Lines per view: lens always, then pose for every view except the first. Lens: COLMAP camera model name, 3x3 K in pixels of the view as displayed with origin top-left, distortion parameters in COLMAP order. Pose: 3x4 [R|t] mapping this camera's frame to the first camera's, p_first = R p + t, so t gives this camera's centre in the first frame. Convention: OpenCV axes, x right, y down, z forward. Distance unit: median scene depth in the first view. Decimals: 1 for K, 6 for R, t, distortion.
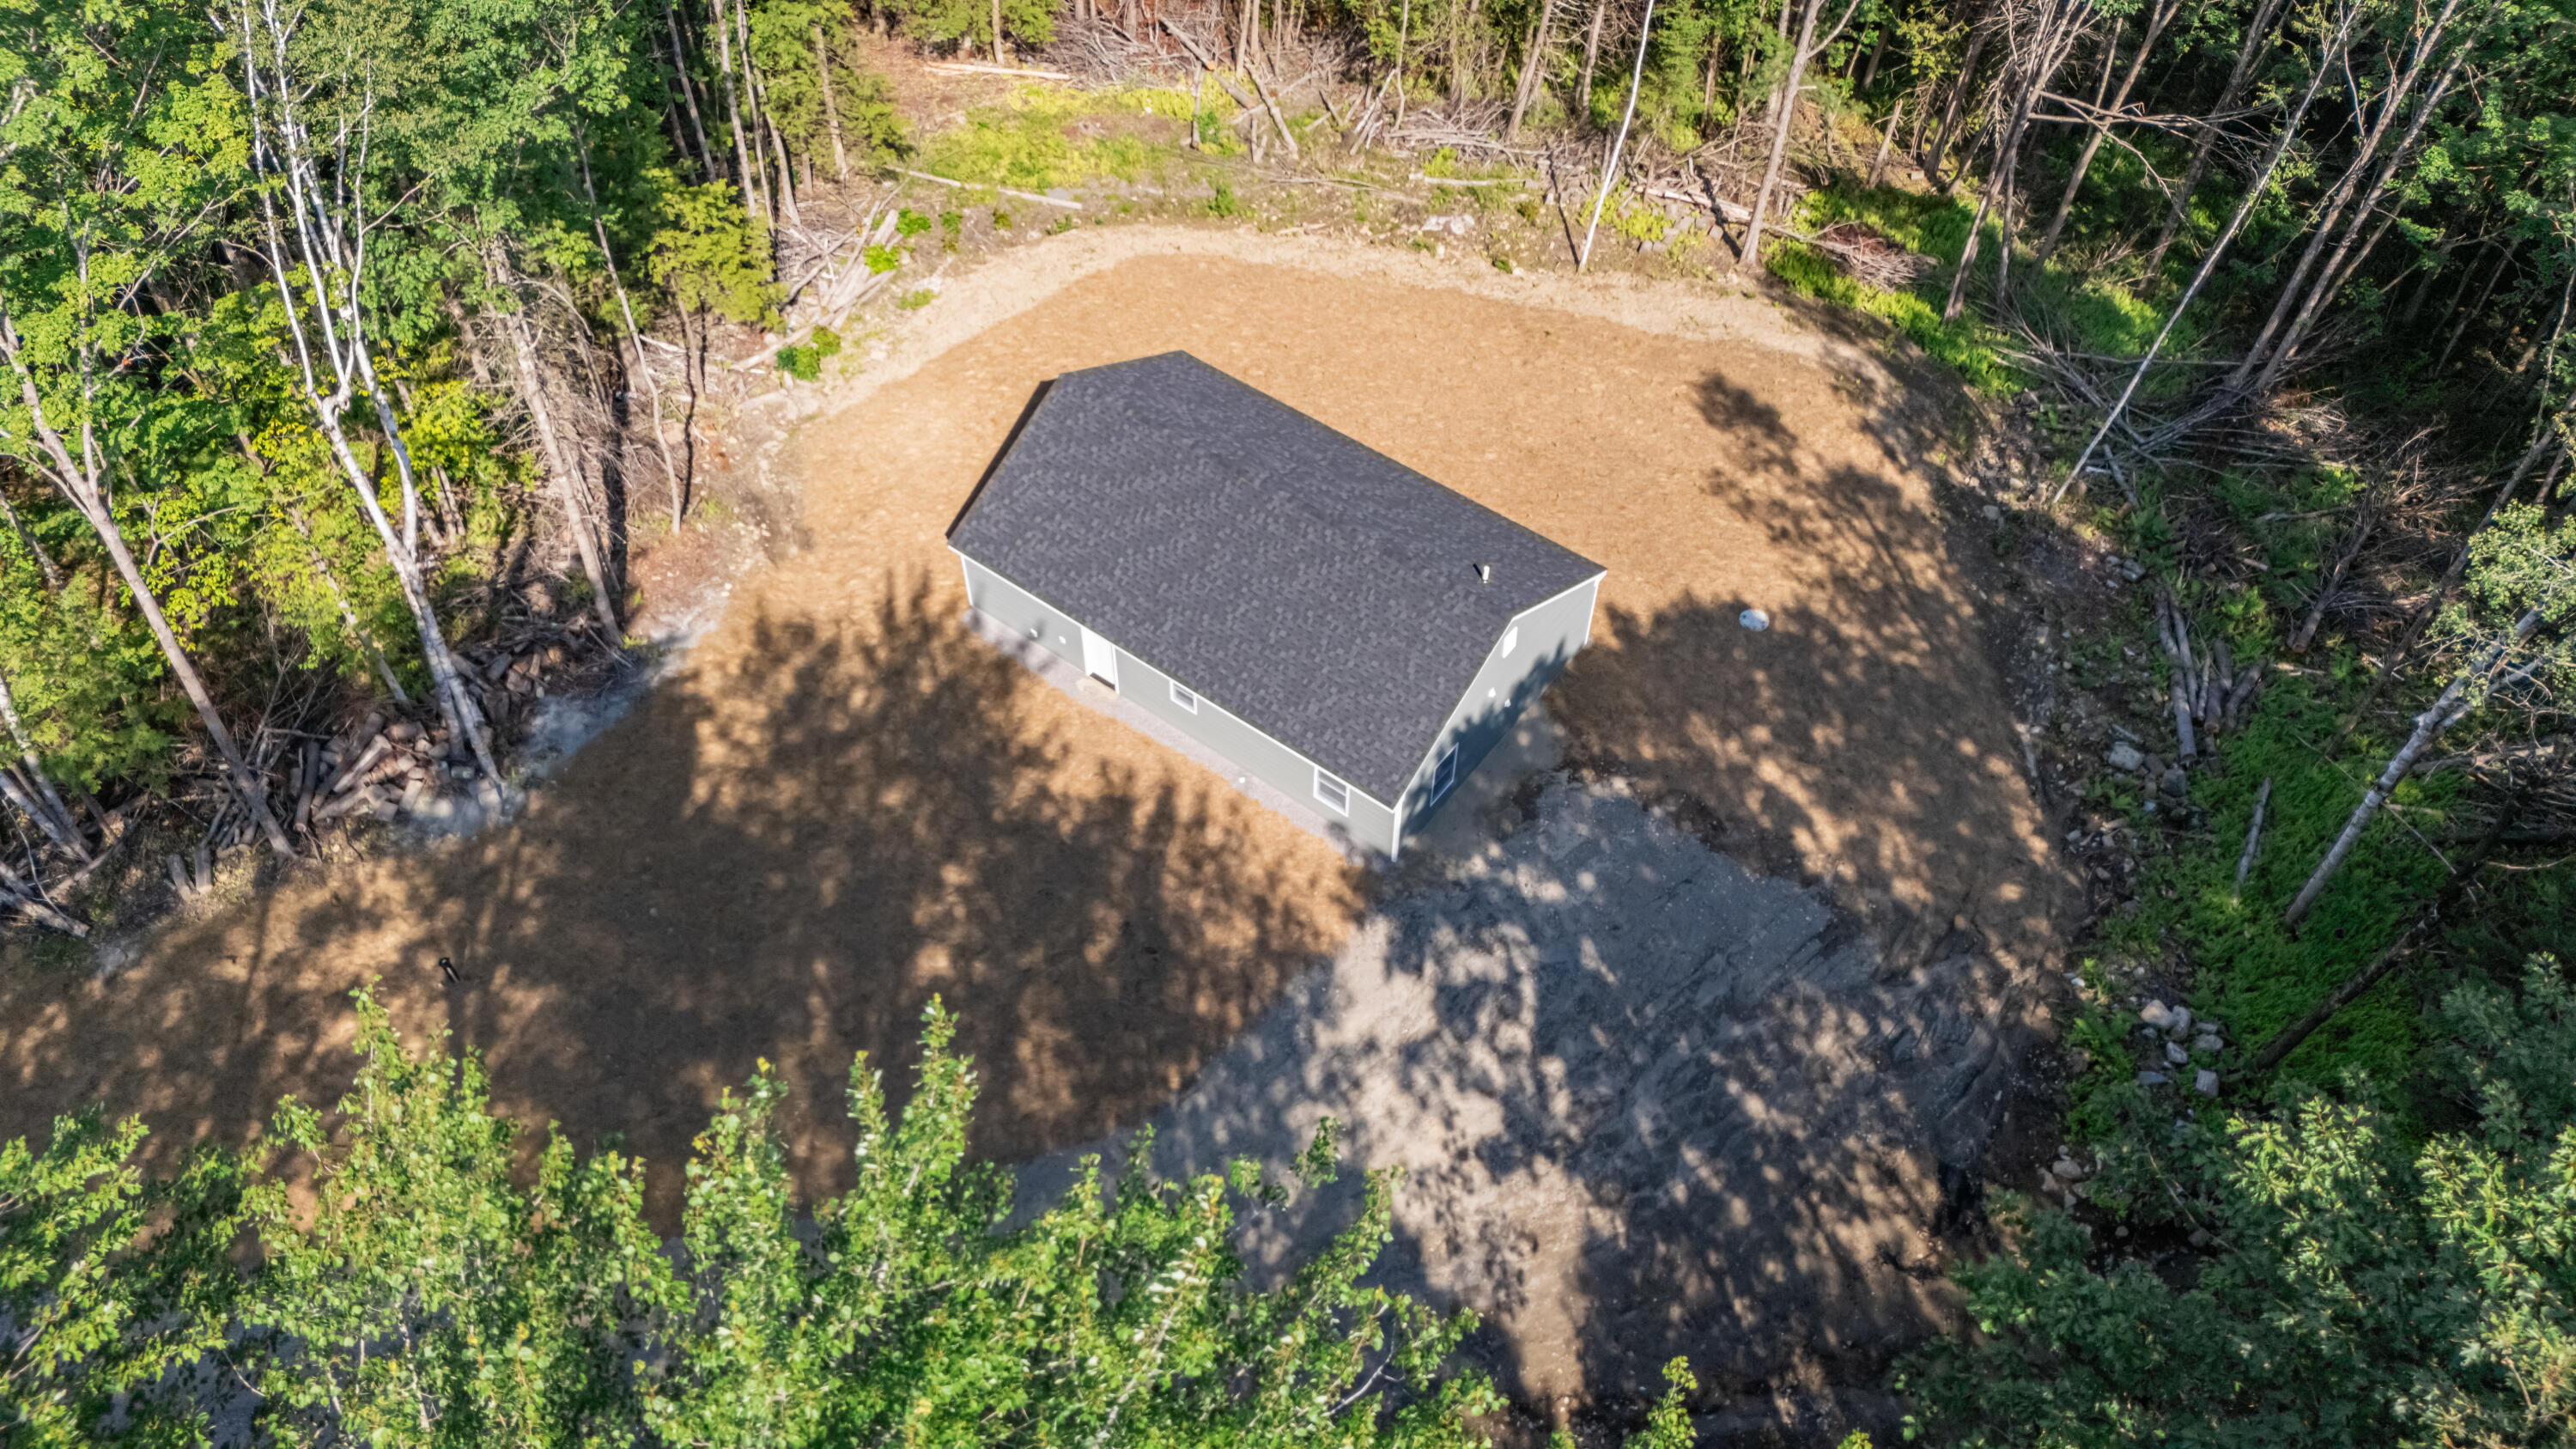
lens RADIAL K [[1860.9, 0, 1275.3], [0, 1860.9, 734.7], [0, 0, 1]] dist [0.075192, -0.029353]
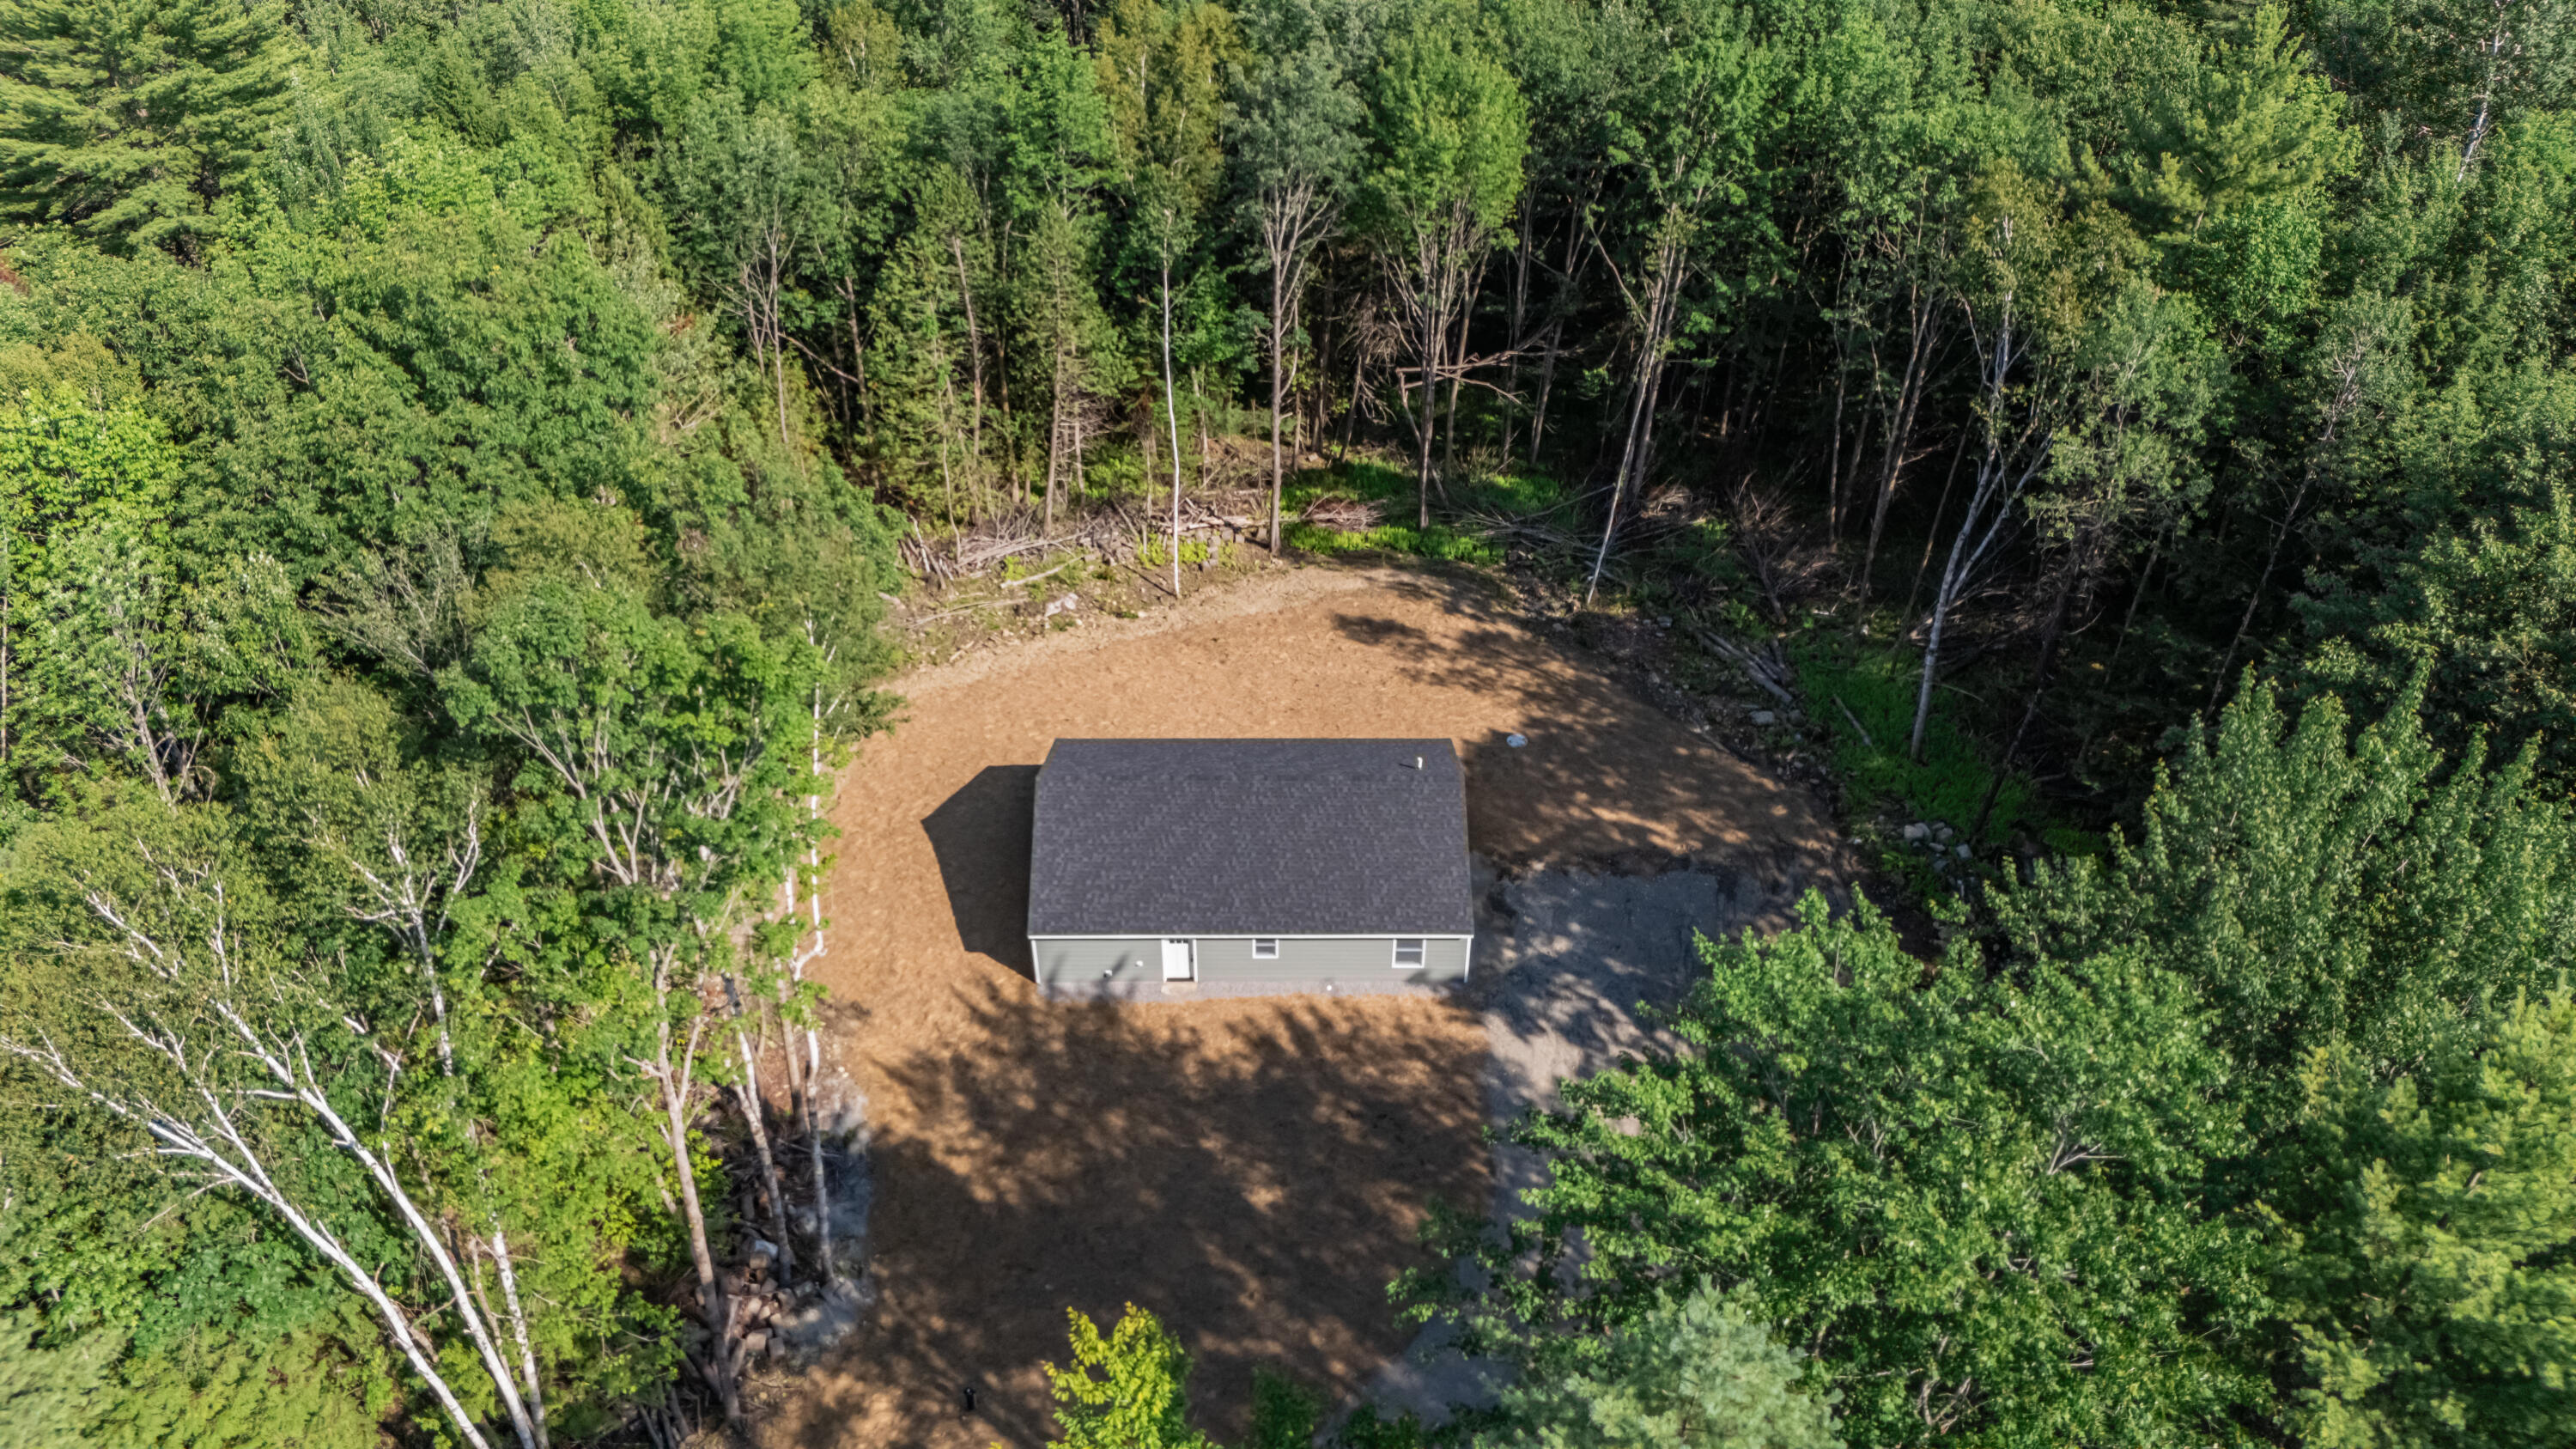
lens RADIAL K [[1860.9, 0, 1287.7], [0, 1860.9, 781.4], [0, 0, 1]] dist [0.075192, -0.029353]
pose [[0.792538, -0.403020, 0.457665, -0.569710], [0.479332, 0.875651, -0.058960, -0.035665], [-0.376993, 0.266102, 0.887167, -0.172720]]
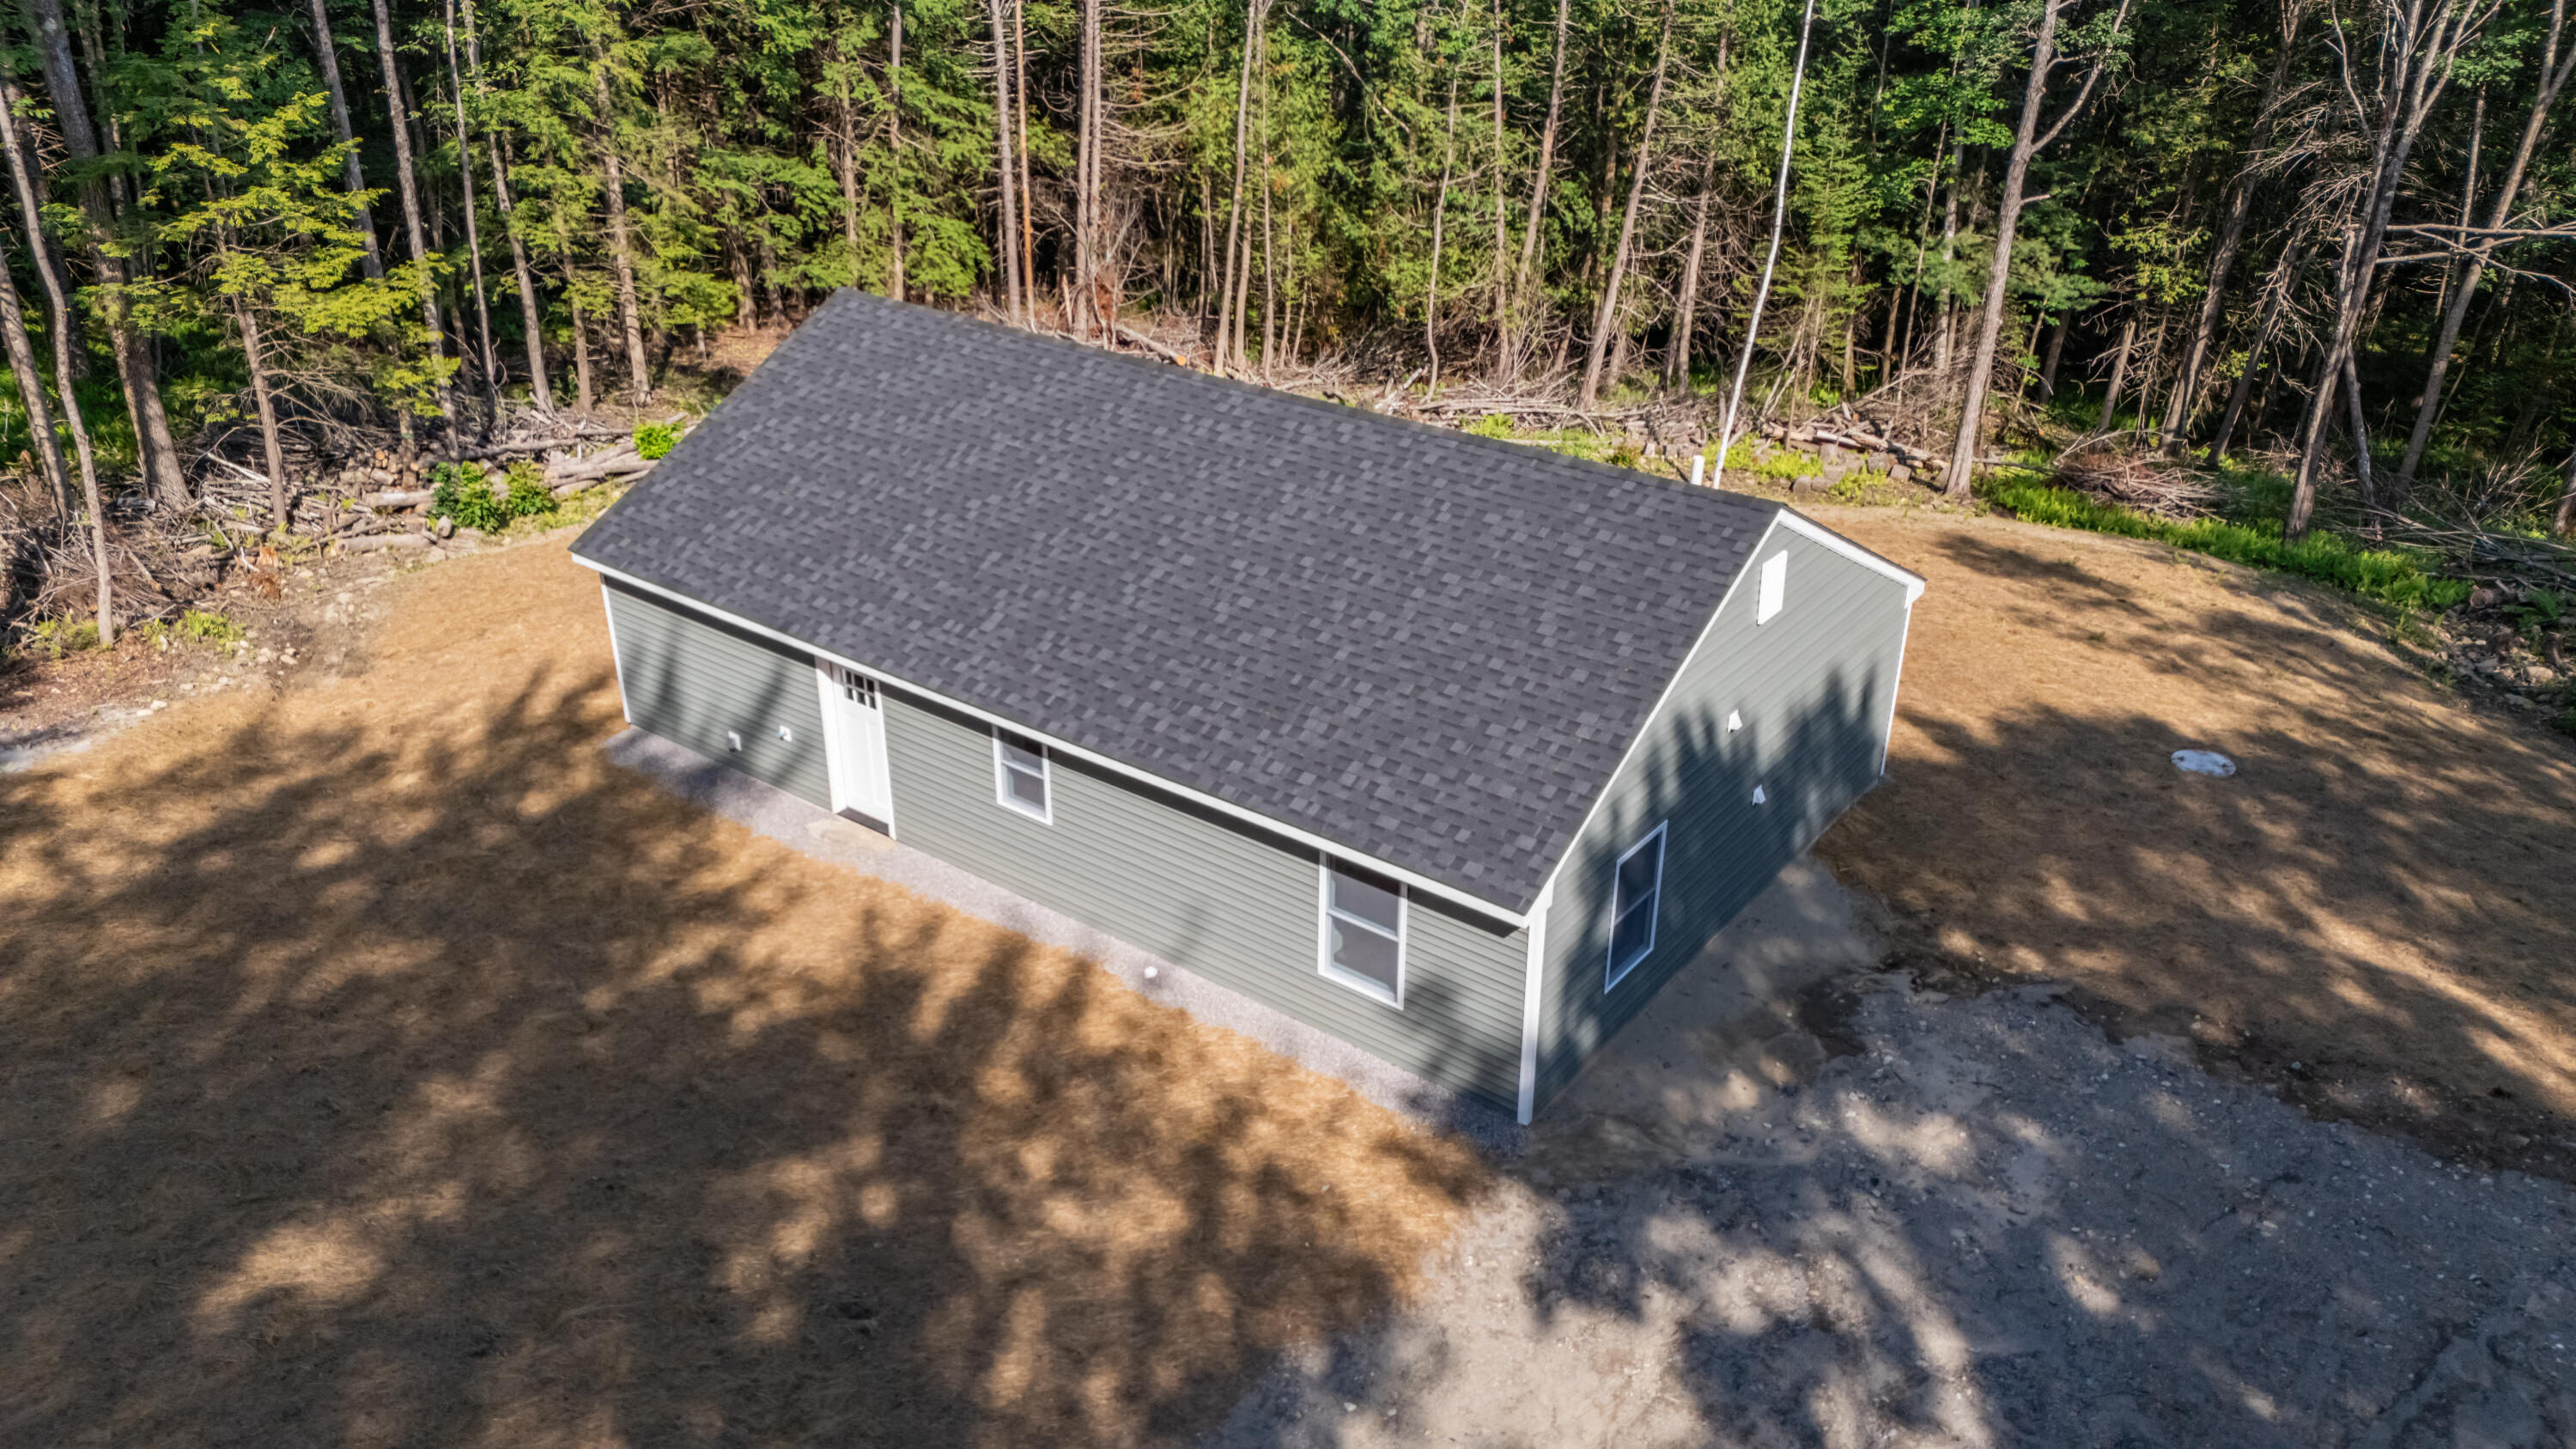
lens RADIAL K [[1860.9, 0, 1282.5], [0, 1860.9, 731.7], [0, 0, 1]] dist [0.075192, -0.029353]
pose [[0.999976, 0.000514, -0.006880, 0.011219], [-0.003345, 0.908286, -0.418337, 0.165205], [0.006034, 0.418350, 0.908266, 0.568994]]
